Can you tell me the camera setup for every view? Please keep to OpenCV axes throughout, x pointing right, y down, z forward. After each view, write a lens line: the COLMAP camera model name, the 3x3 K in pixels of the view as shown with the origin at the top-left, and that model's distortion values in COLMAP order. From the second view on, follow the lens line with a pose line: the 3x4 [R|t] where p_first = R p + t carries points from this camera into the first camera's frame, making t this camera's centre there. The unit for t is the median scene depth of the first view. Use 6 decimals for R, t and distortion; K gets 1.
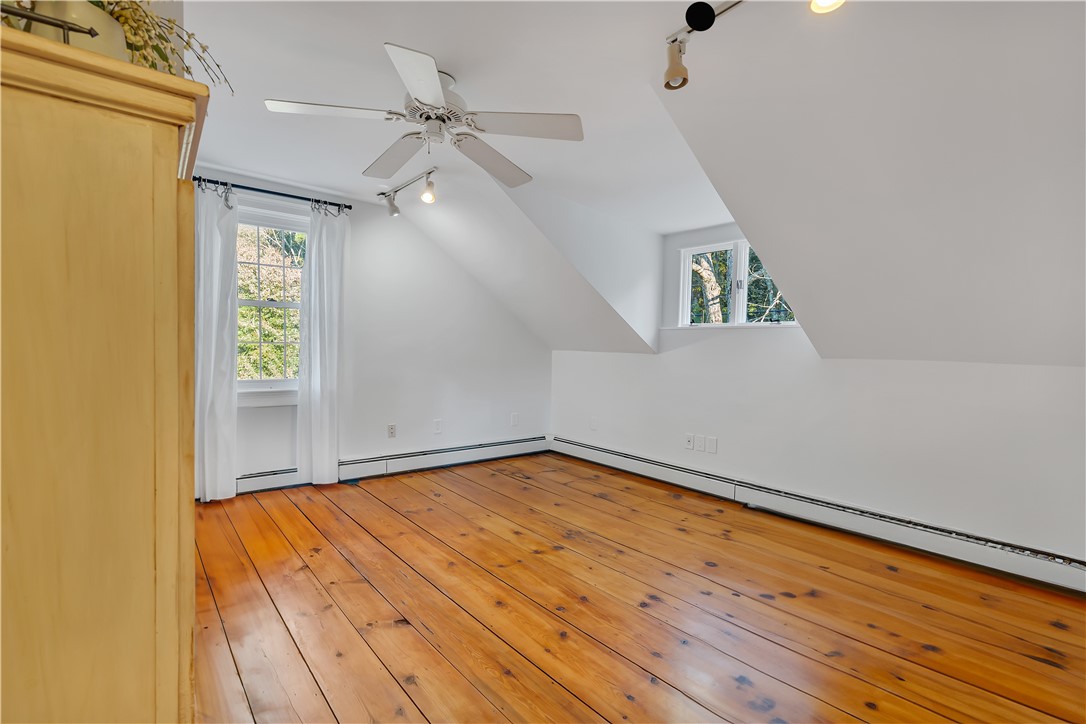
lens RADIAL K [[506.3, 0, 542.2], [0, 506.3, 354.0], [0, 0, 1]] dist [0.002041, 0.000010]
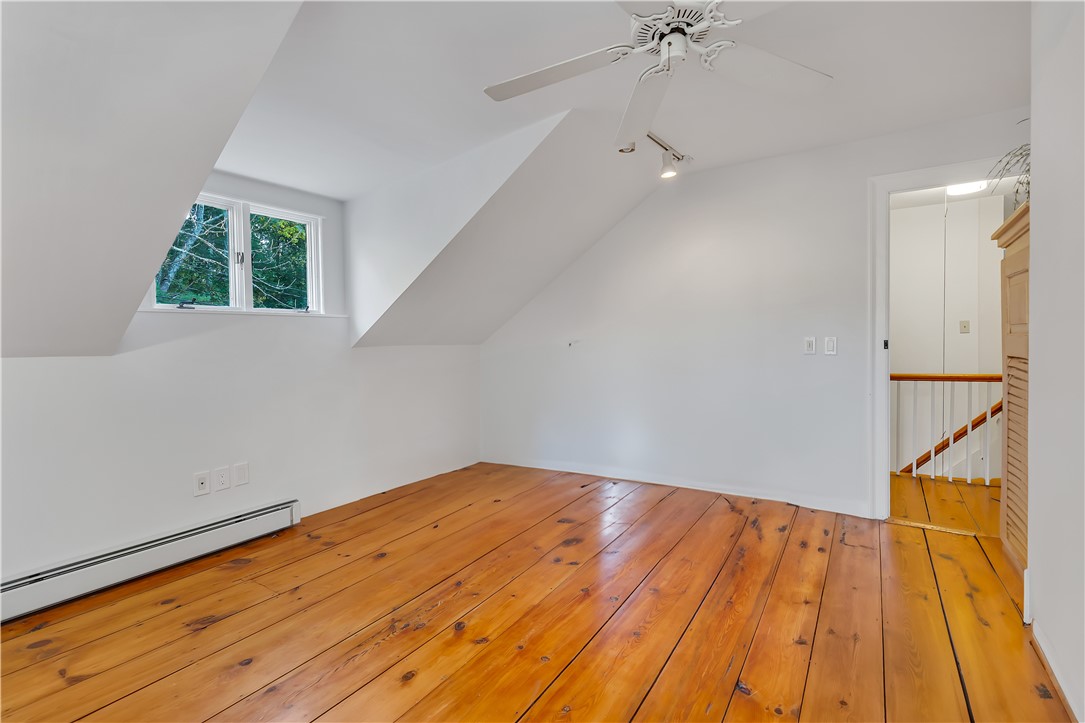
lens RADIAL K [[505.5, 0, 542.5], [0, 505.5, 361.5], [0, 0, 1]] dist [0.000433, 0.000032]
pose [[-0.302997, -0.059026, 0.951162, -0.628726], [0.027439, 0.997126, 0.070619, -0.028665], [-0.952596, 0.047496, -0.300507, 1.054223]]
